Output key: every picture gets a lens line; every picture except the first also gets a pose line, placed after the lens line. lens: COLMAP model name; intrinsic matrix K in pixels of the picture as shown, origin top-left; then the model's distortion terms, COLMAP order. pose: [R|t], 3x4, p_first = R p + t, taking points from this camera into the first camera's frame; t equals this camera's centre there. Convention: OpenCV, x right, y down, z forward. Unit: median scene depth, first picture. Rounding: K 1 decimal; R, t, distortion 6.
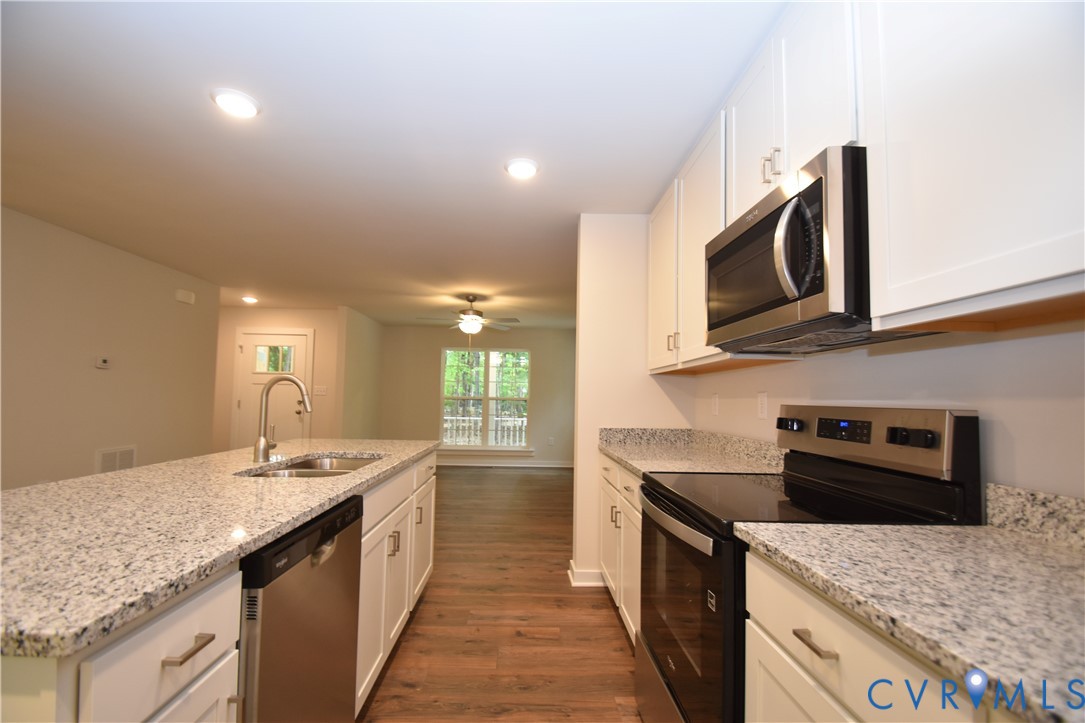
lens RADIAL K [[472.9, 0, 531.3], [0, 472.9, 375.4], [0, 0, 1]] dist [0.019477, -0.017971]
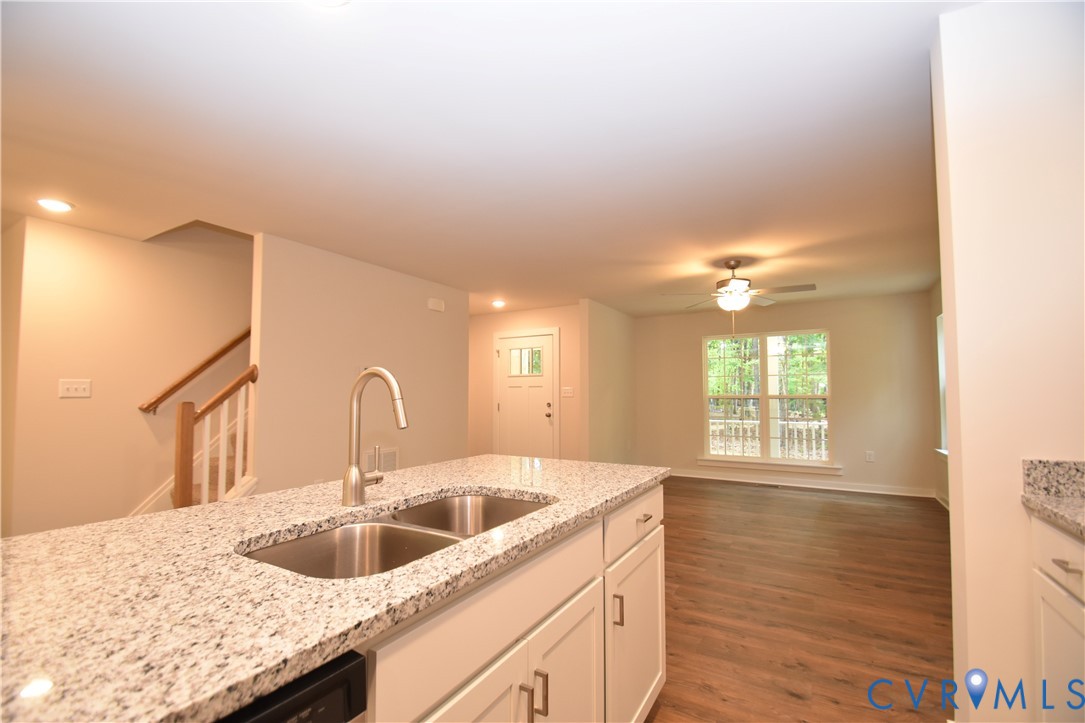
lens RADIAL K [[472.9, 0, 531.3], [0, 472.9, 375.4], [0, 0, 1]] dist [0.019477, -0.017971]
pose [[0.846315, -0.042664, -0.530972, -0.005276], [0.043027, 0.999006, -0.011691, 0.007538], [0.530943, -0.012952, 0.847309, 0.174871]]
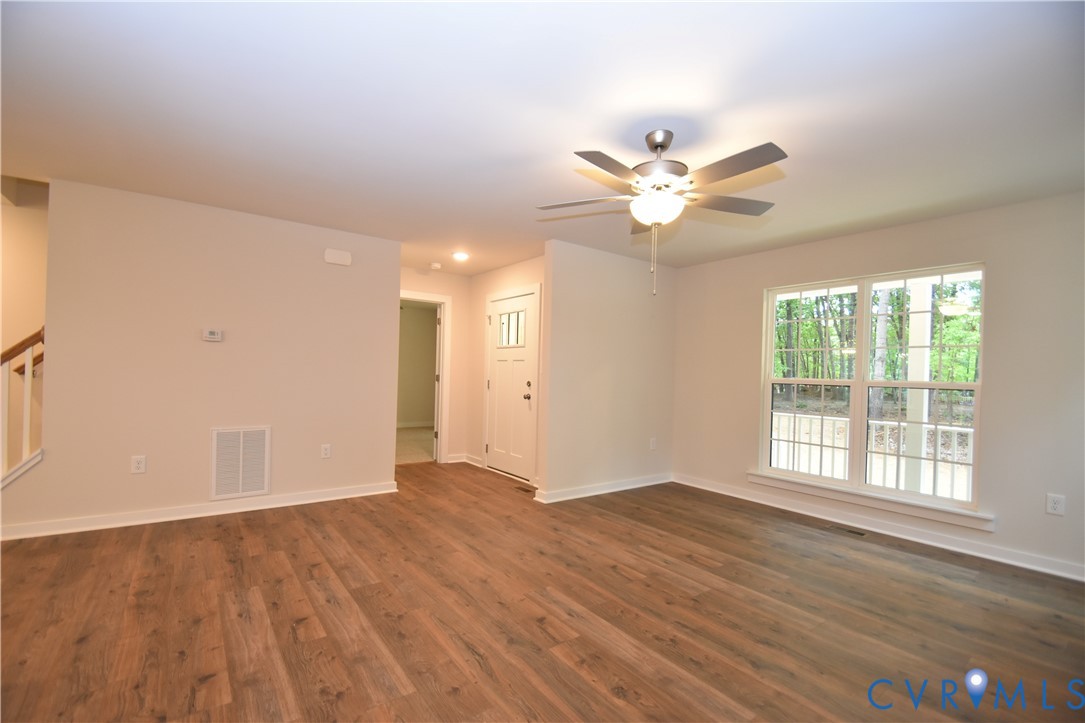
lens RADIAL K [[472.9, 0, 531.3], [0, 472.9, 375.4], [0, 0, 1]] dist [0.019477, -0.017971]
pose [[0.574540, 0.002555, -0.818472, 0.135508], [0.025047, 0.999472, 0.020701, 0.030025], [0.818093, -0.032394, 0.574173, 0.603630]]
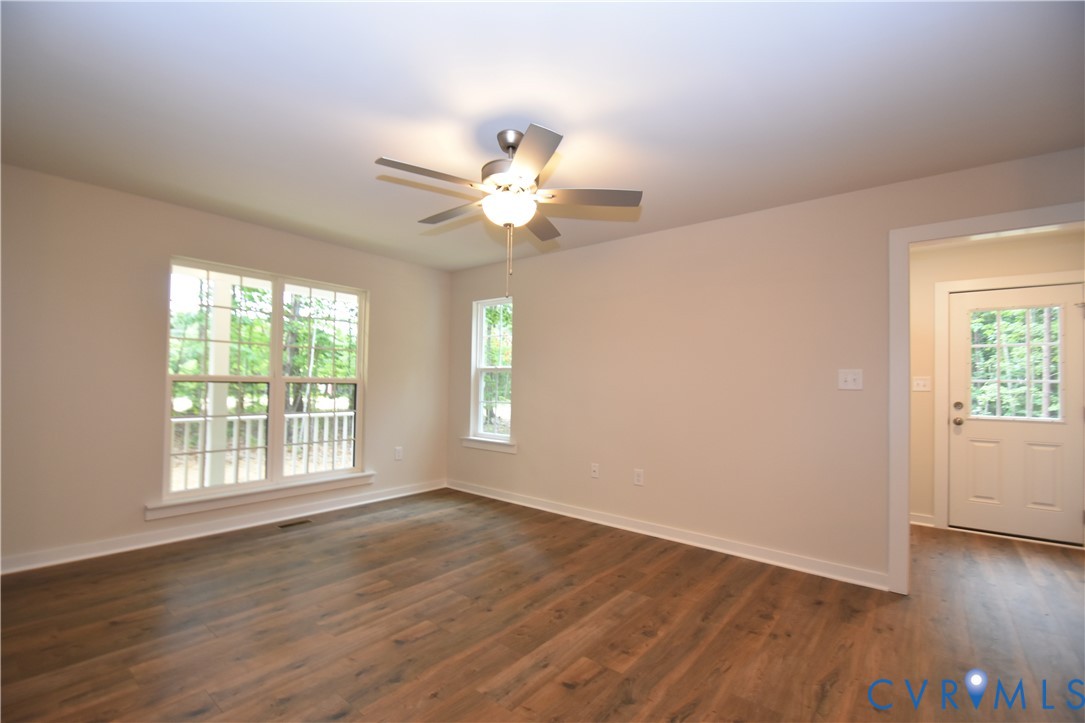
lens RADIAL K [[472.9, 0, 531.3], [0, 472.9, 375.4], [0, 0, 1]] dist [0.019477, -0.017971]
pose [[0.645100, 0.010059, 0.764032, -0.387095], [-0.047094, 0.998536, 0.026616, 0.025818], [-0.762645, -0.053151, 0.644629, 0.649239]]
